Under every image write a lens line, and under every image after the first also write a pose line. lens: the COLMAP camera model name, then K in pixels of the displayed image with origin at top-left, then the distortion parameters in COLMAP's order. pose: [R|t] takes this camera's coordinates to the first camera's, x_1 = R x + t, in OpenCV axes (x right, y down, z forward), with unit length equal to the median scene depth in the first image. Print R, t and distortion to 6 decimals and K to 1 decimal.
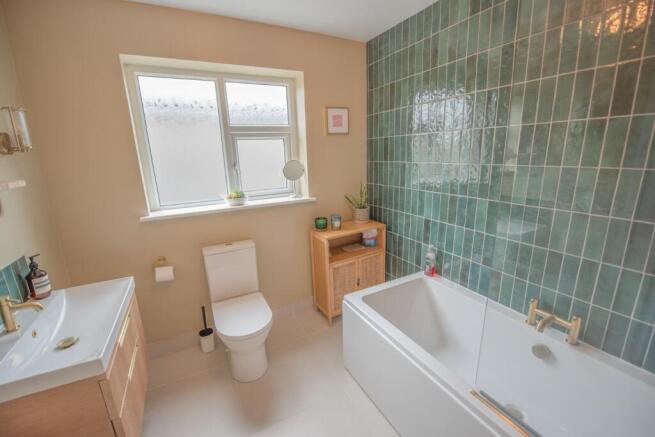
lens RADIAL K [[279.1, 0, 327.5], [0, 279.1, 218.5], [0, 0, 1]] dist [0.000431, 0.000054]
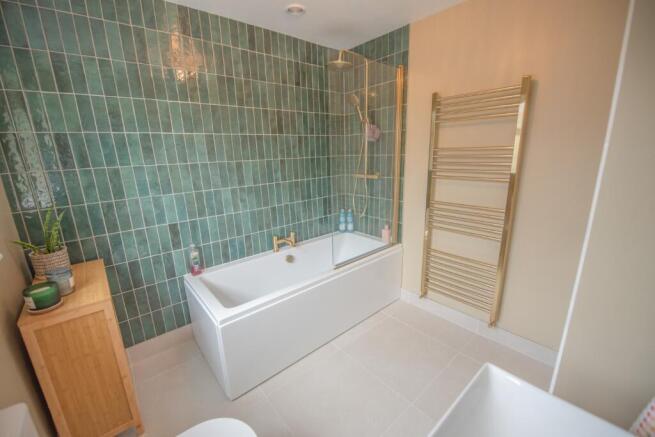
lens RADIAL K [[279.1, 0, 327.5], [0, 279.1, 218.5], [0, 0, 1]] dist [0.000431, 0.000054]
pose [[-0.219311, -0.201522, 0.954616, -0.762896], [0.264404, 0.929546, 0.256973, -0.137457], [-0.939145, 0.308761, -0.150576, 0.734432]]
